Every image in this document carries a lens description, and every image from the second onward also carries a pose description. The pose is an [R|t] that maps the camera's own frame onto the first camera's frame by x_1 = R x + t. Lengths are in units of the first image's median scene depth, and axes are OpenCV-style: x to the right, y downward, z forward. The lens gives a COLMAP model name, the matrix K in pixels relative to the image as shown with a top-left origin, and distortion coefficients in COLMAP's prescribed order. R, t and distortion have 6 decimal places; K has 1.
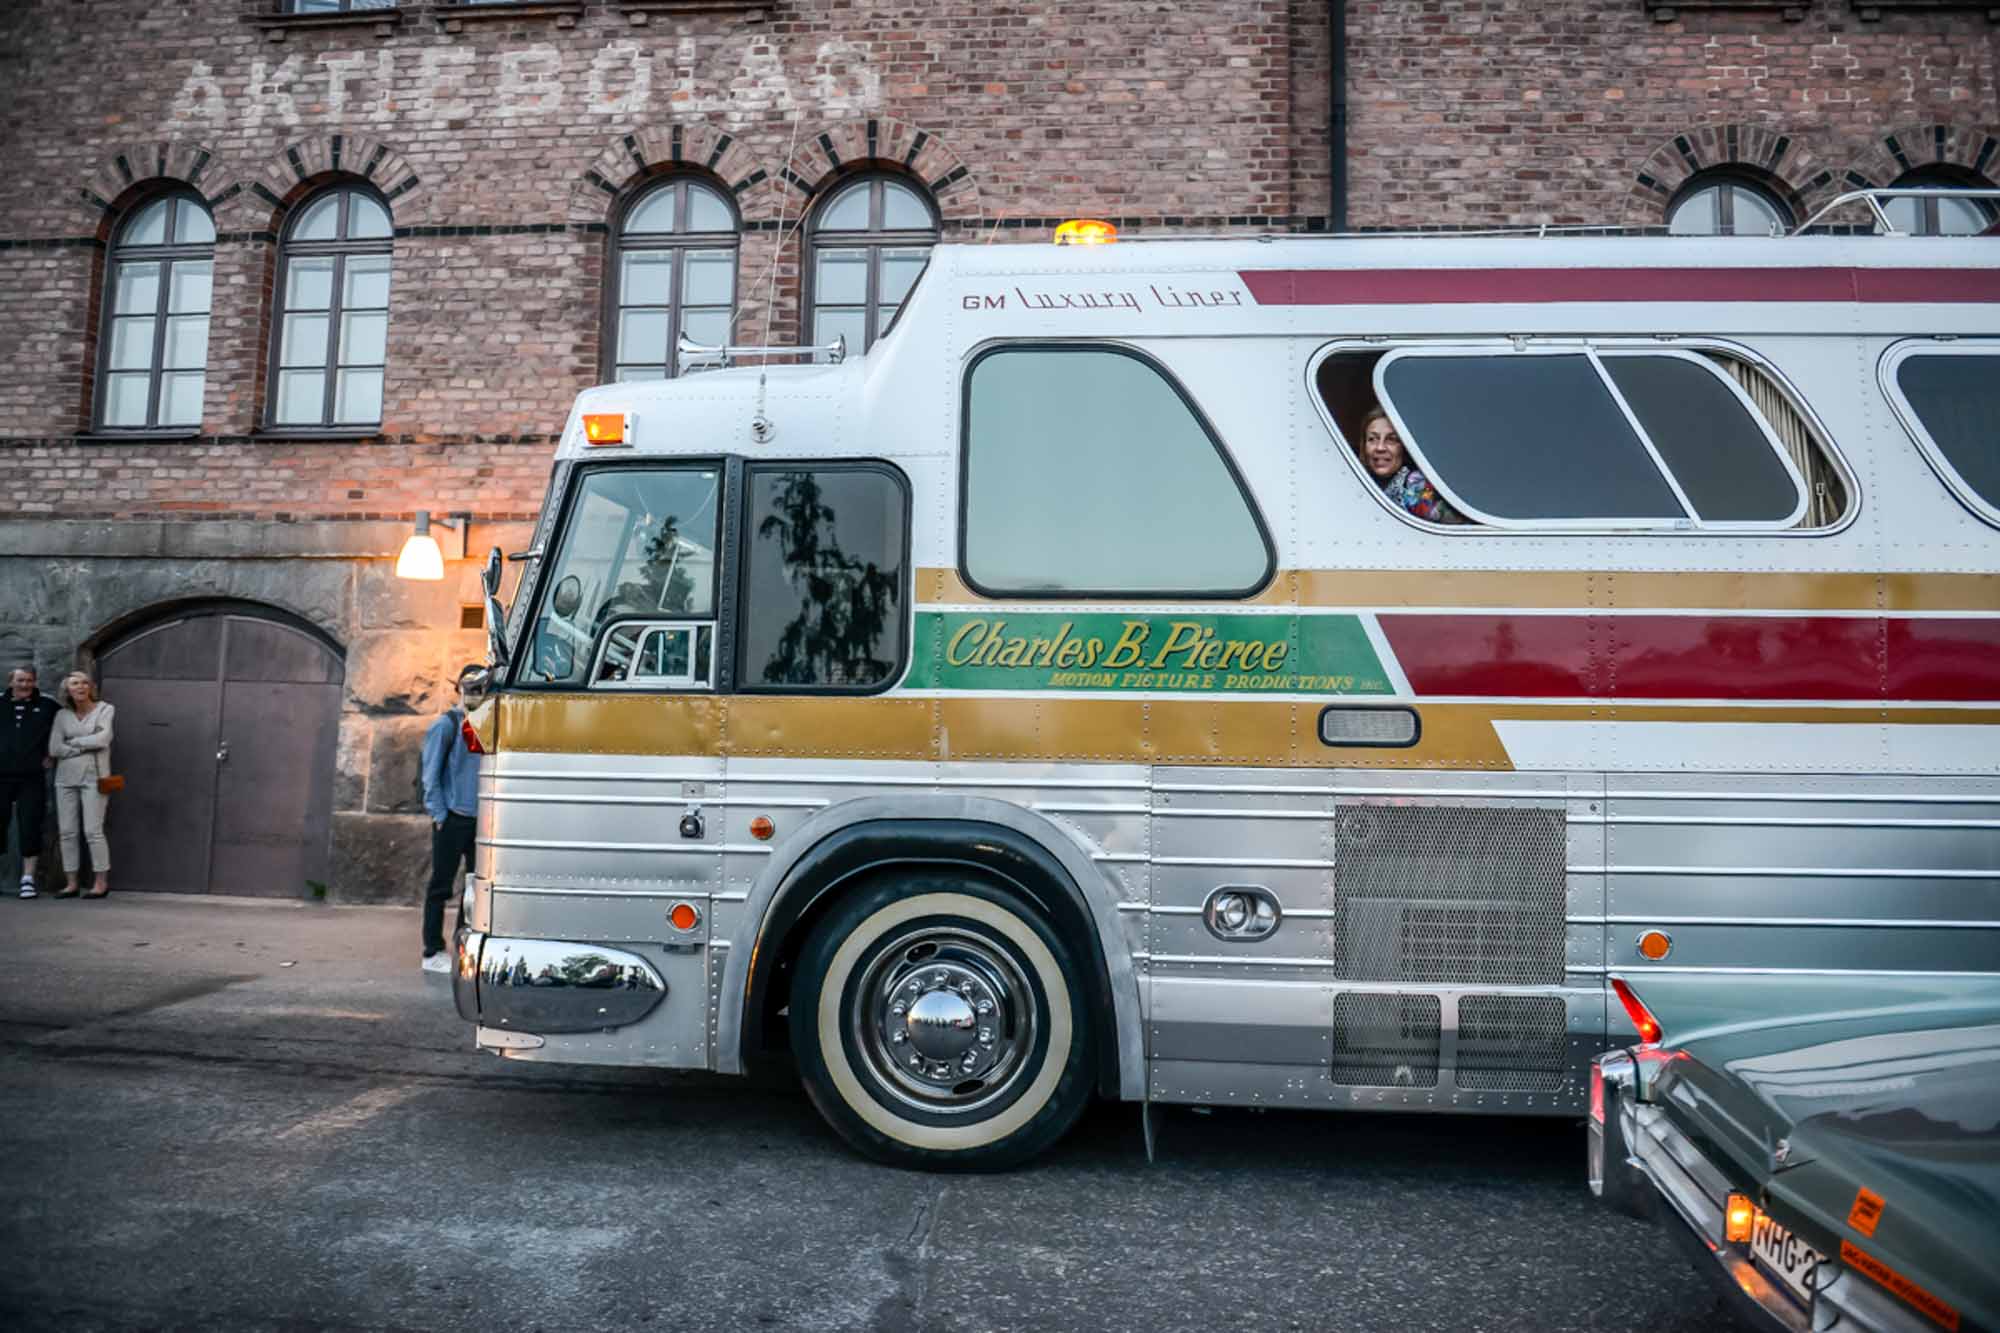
lens RADIAL K [[1364.0, 0, 996.3], [0, 1364.0, 658.7], [0, 0, 1]] dist [-0.045784, -0.006124]
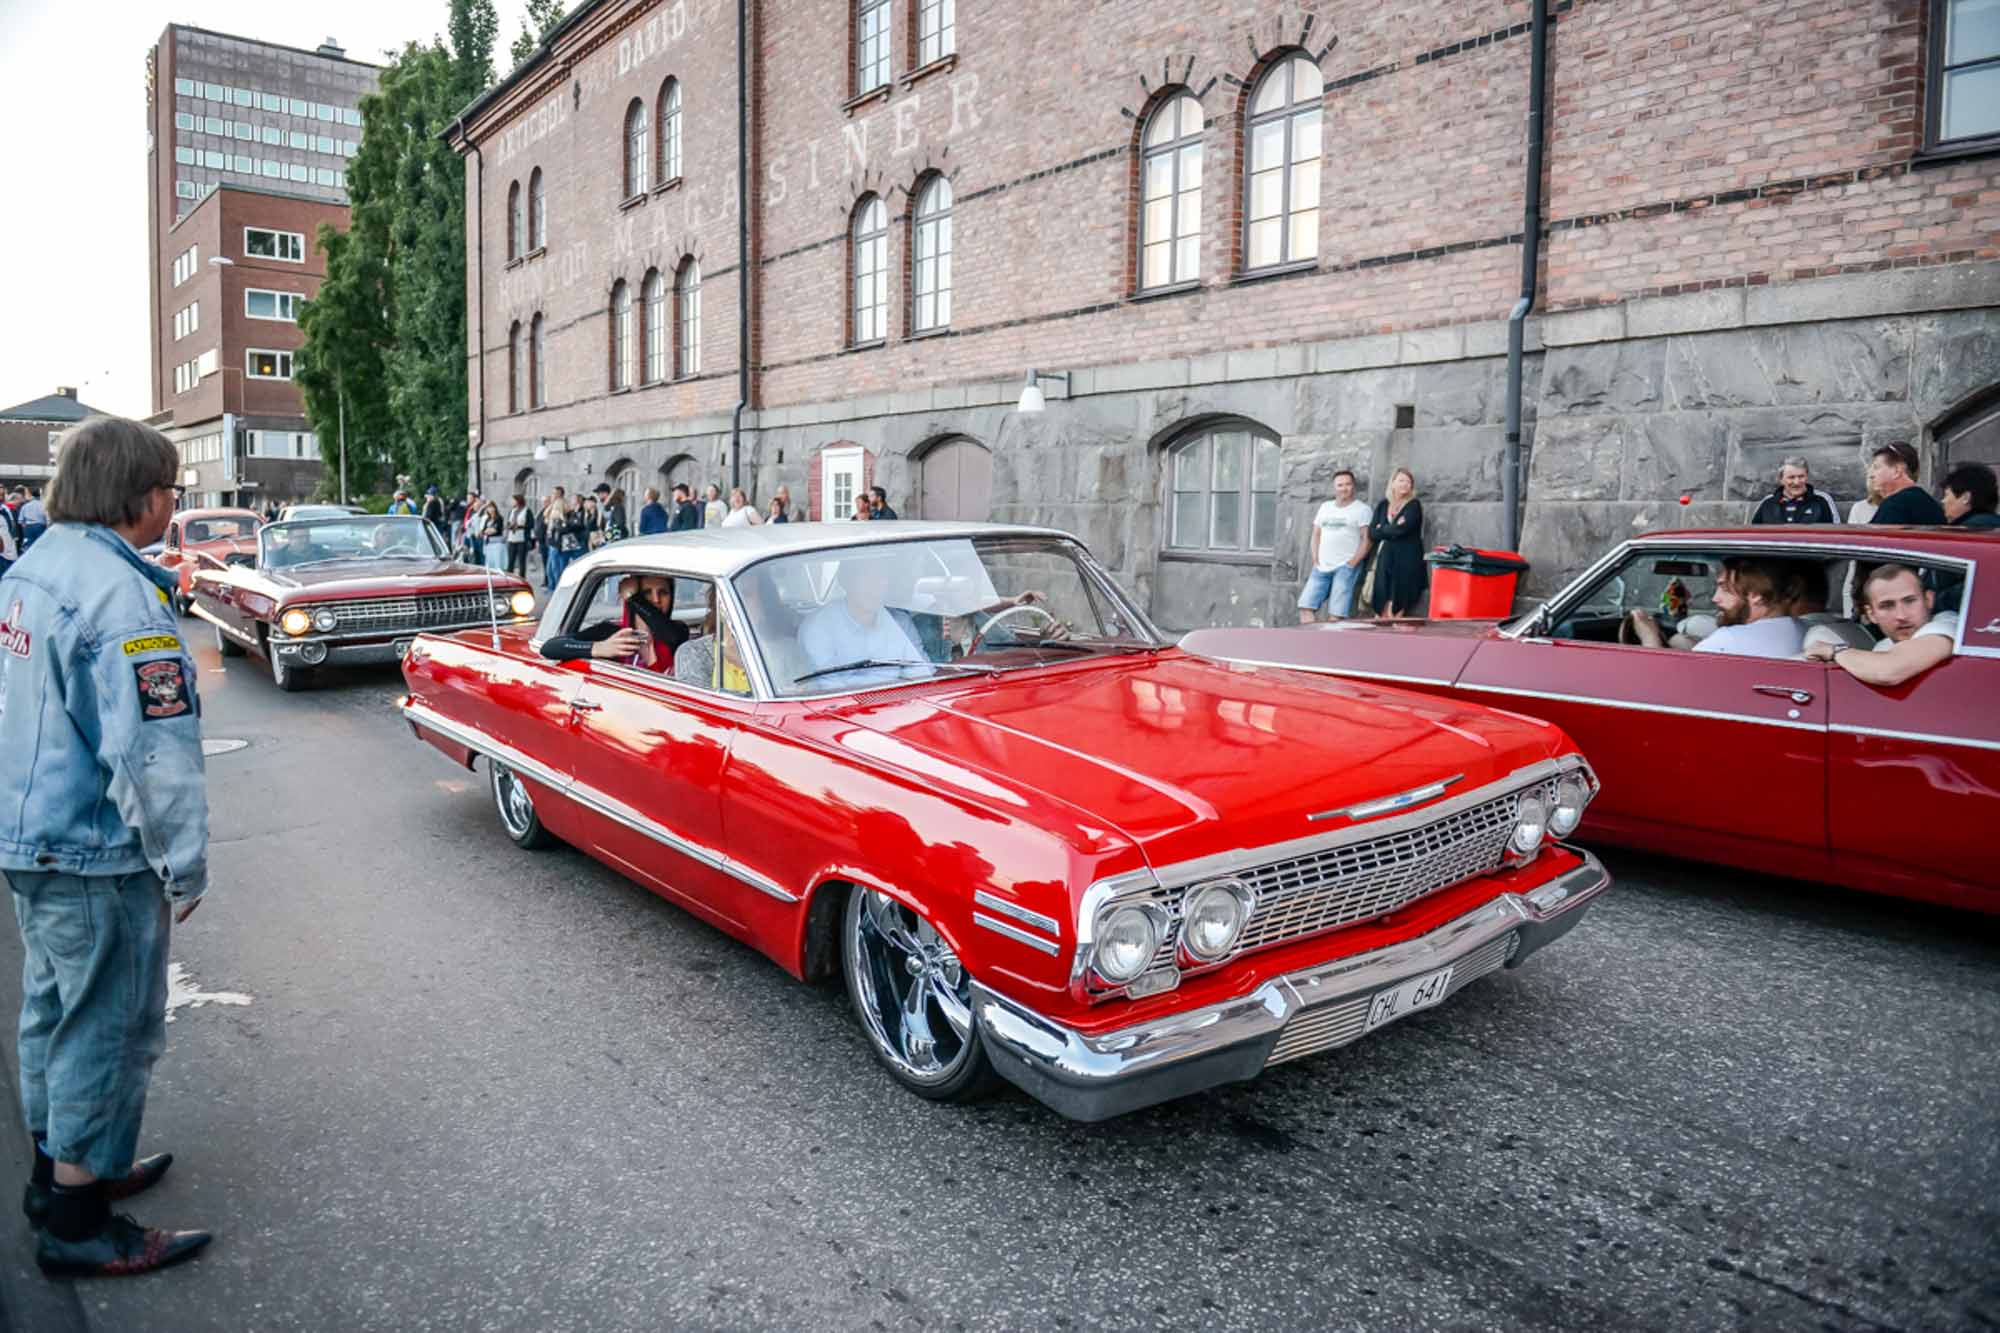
lens RADIAL K [[1364.0, 0, 996.3], [0, 1364.0, 658.7], [0, 0, 1]] dist [-0.045784, -0.006124]
pose [[0.662677, 0.061571, -0.746370, -0.453214], [0.053578, 0.990163, 0.129252, -0.004040], [0.746986, -0.125641, 0.652860, 0.043330]]
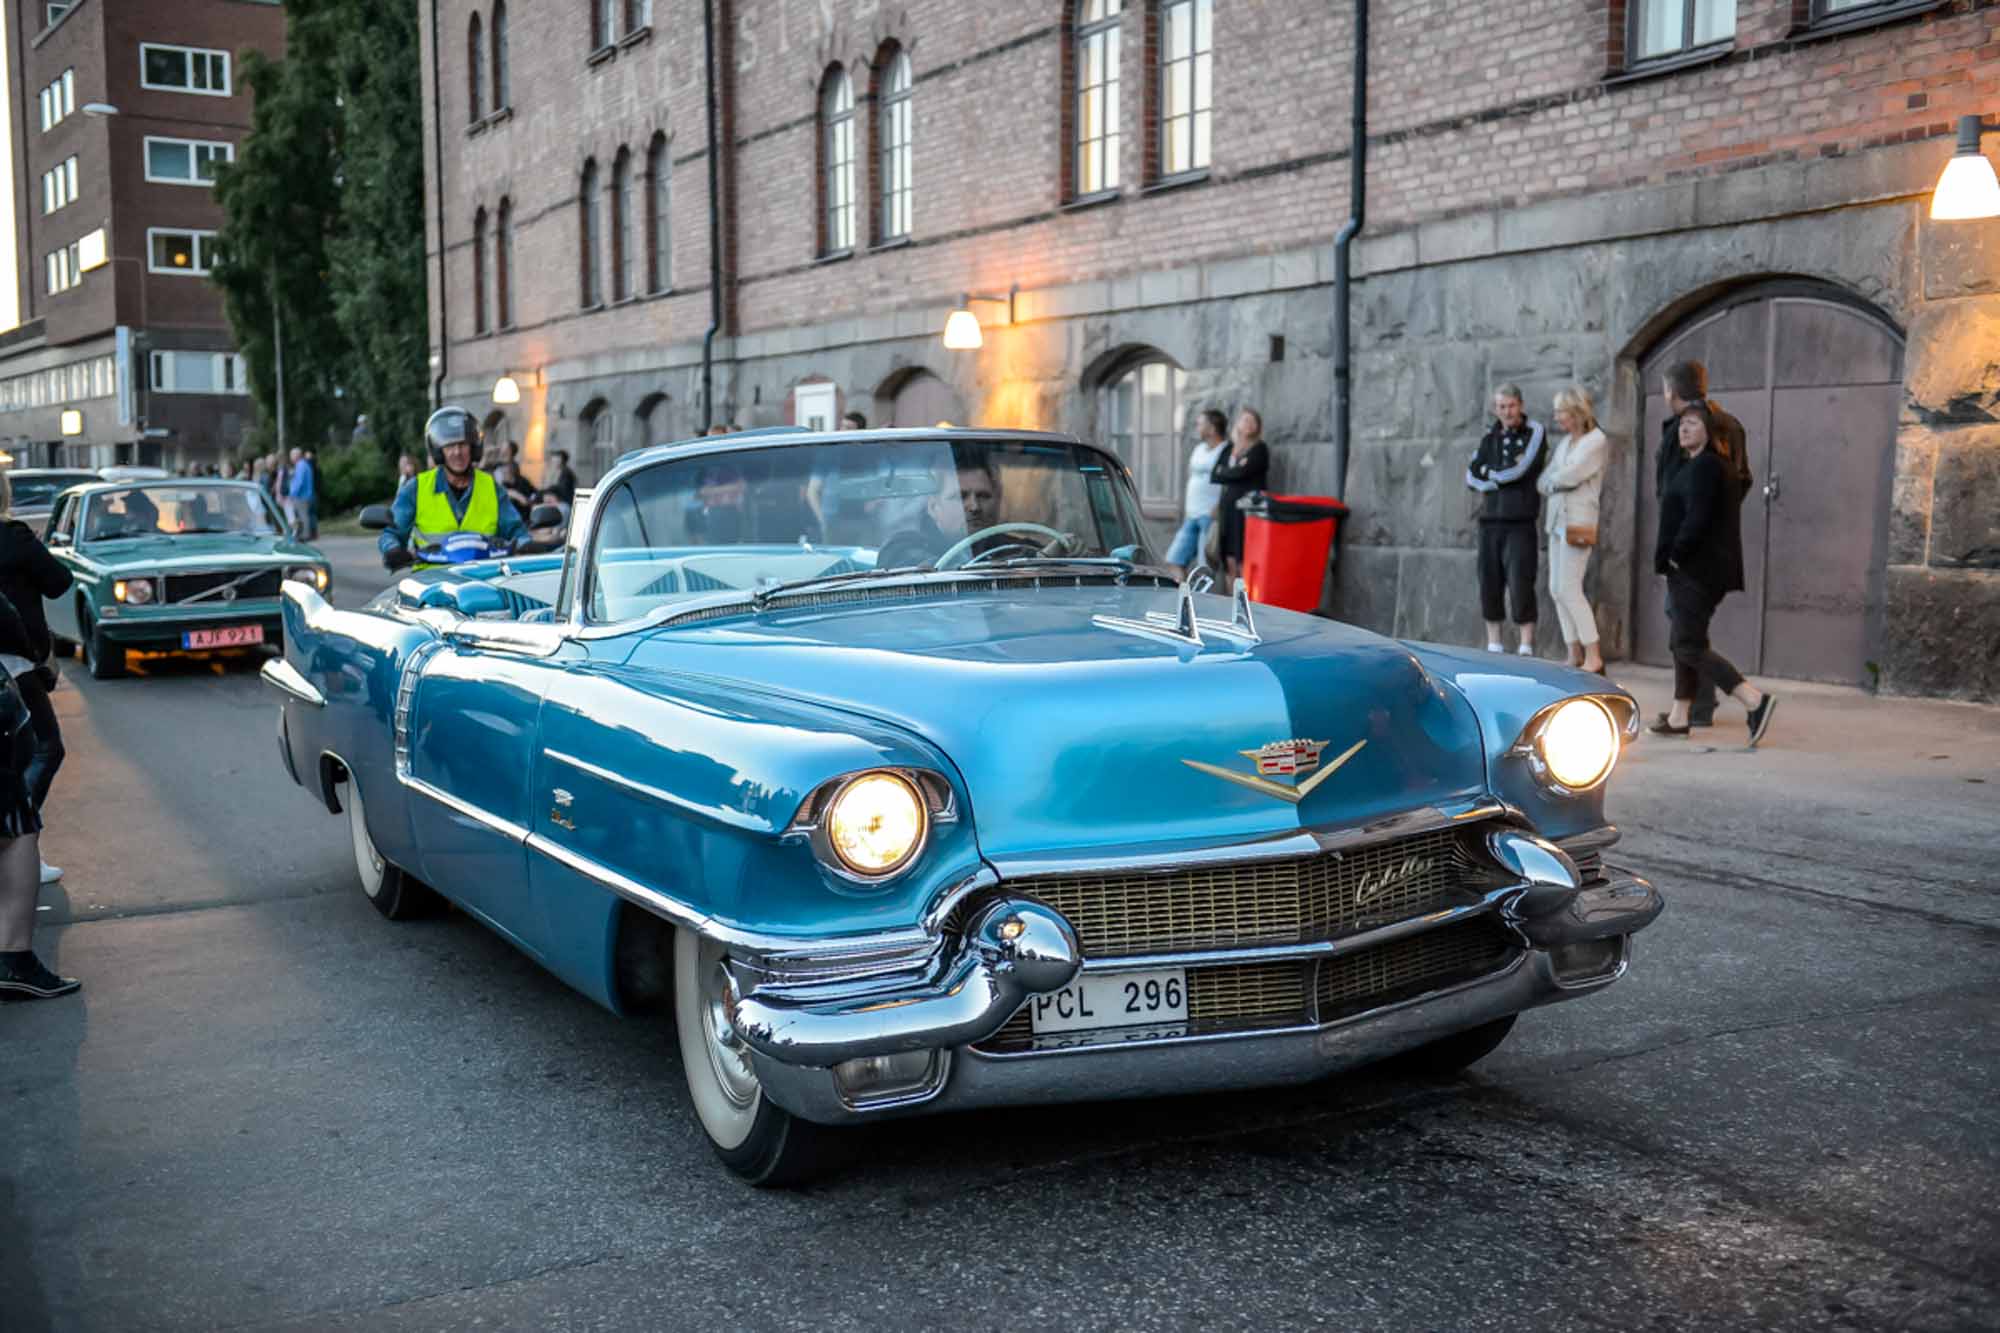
lens RADIAL K [[2435.3, 0, 1004.7], [0, 2435.3, 663.1], [0, 0, 1]] dist [0.100069, 0.028033]
pose [[0.512402, 0.041428, -0.857746, 0.371575], [0.076963, 0.992601, 0.093917, 0.006503], [0.855290, -0.114138, 0.505423, -0.056798]]
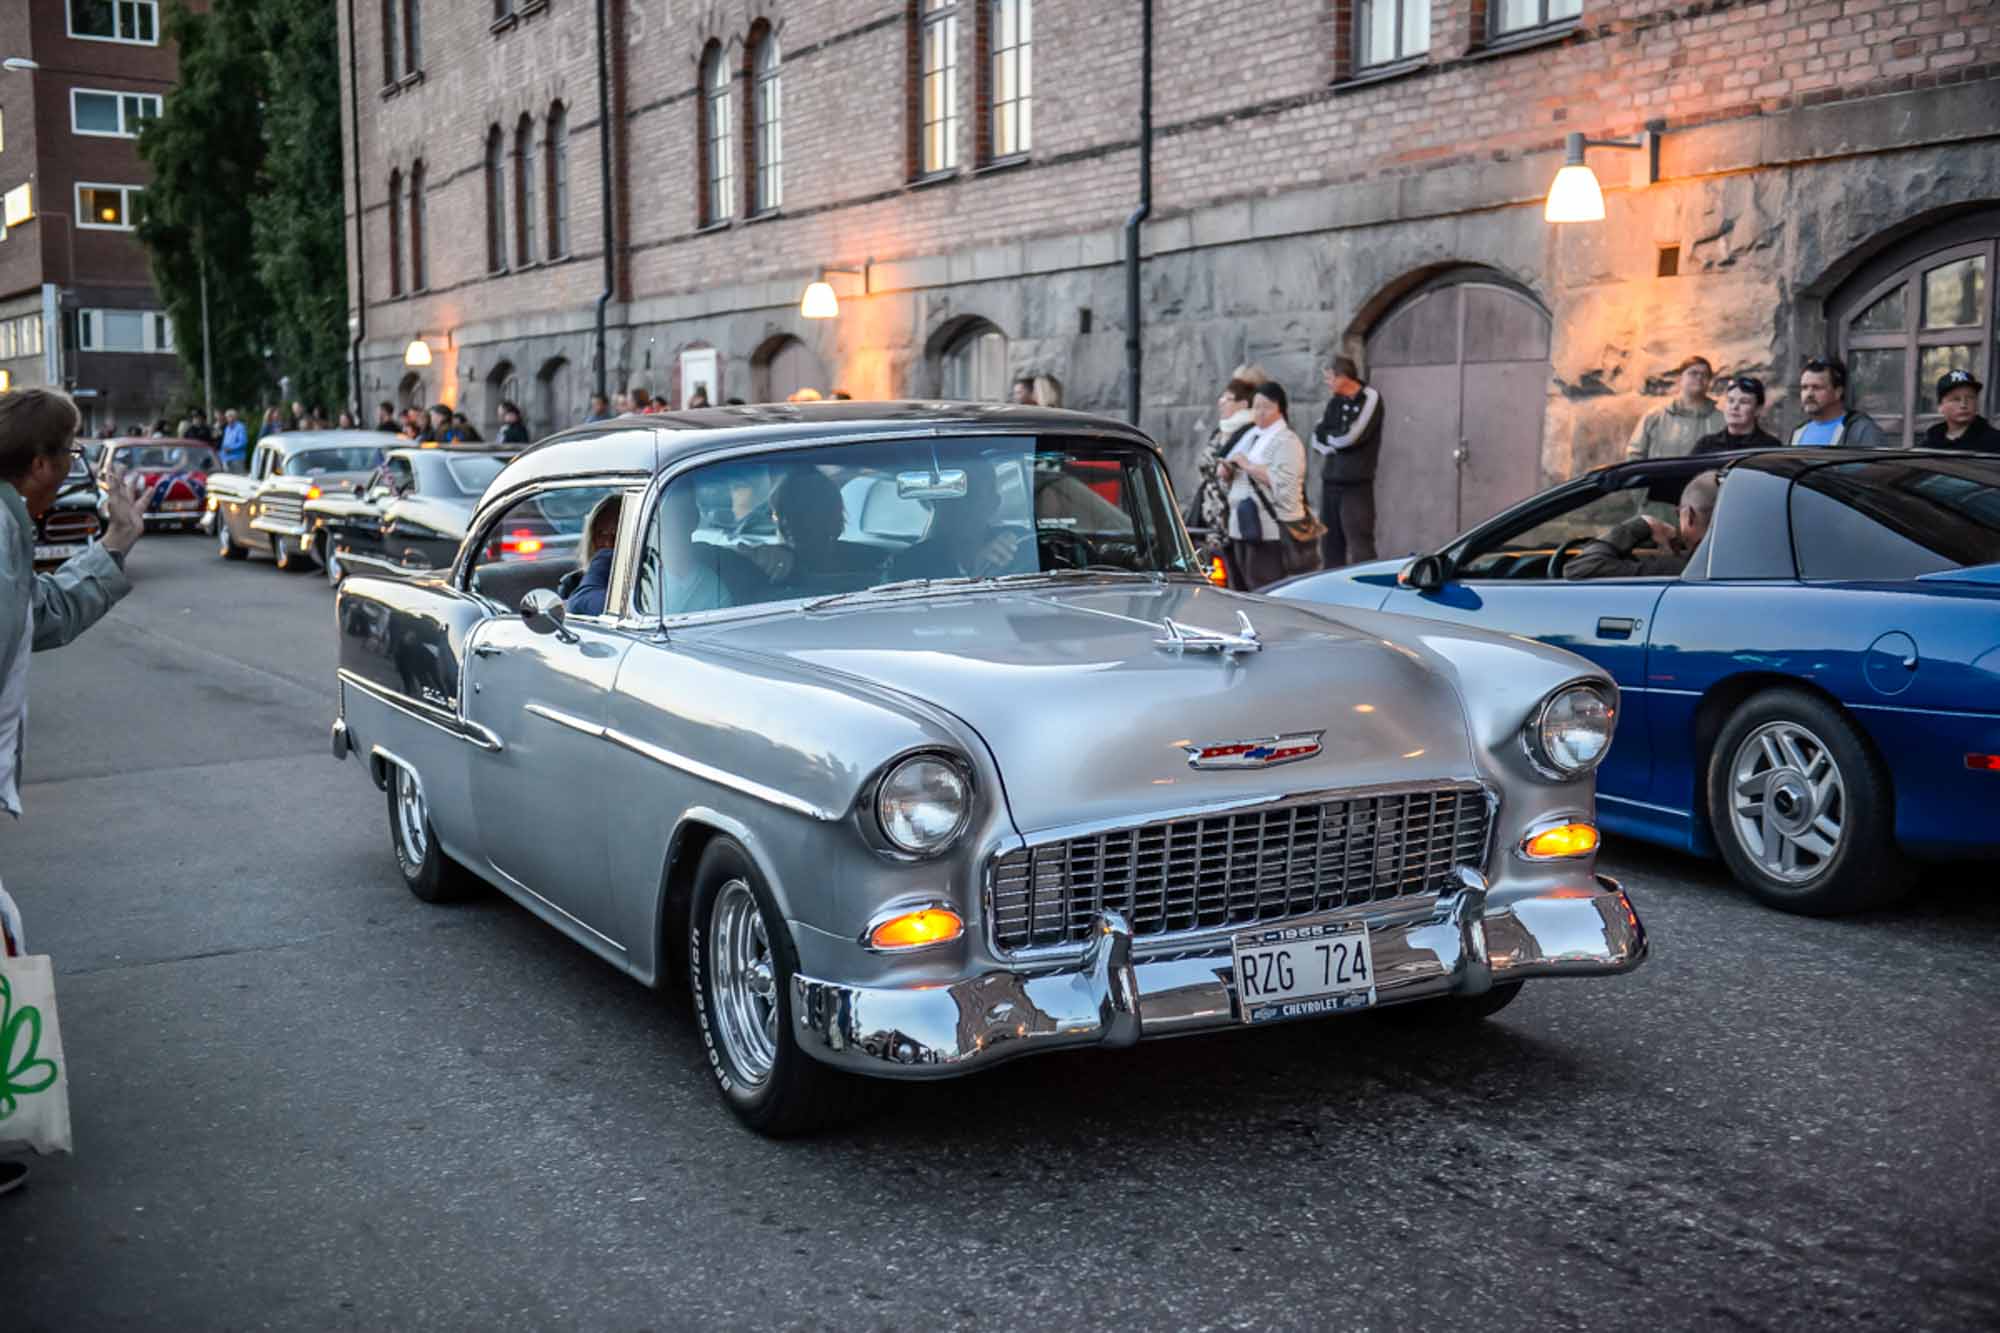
lens RADIAL K [[2592.3, 0, 1004.9], [0, 2592.3, 664.5], [0, 0, 1]] dist [0.113478, 0.021886]
pose [[0.511508, 0.050325, -0.857803, 0.675479], [0.077895, 0.991458, 0.104615, 0.010465], [0.855740, -0.120330, 0.503219, -0.077434]]
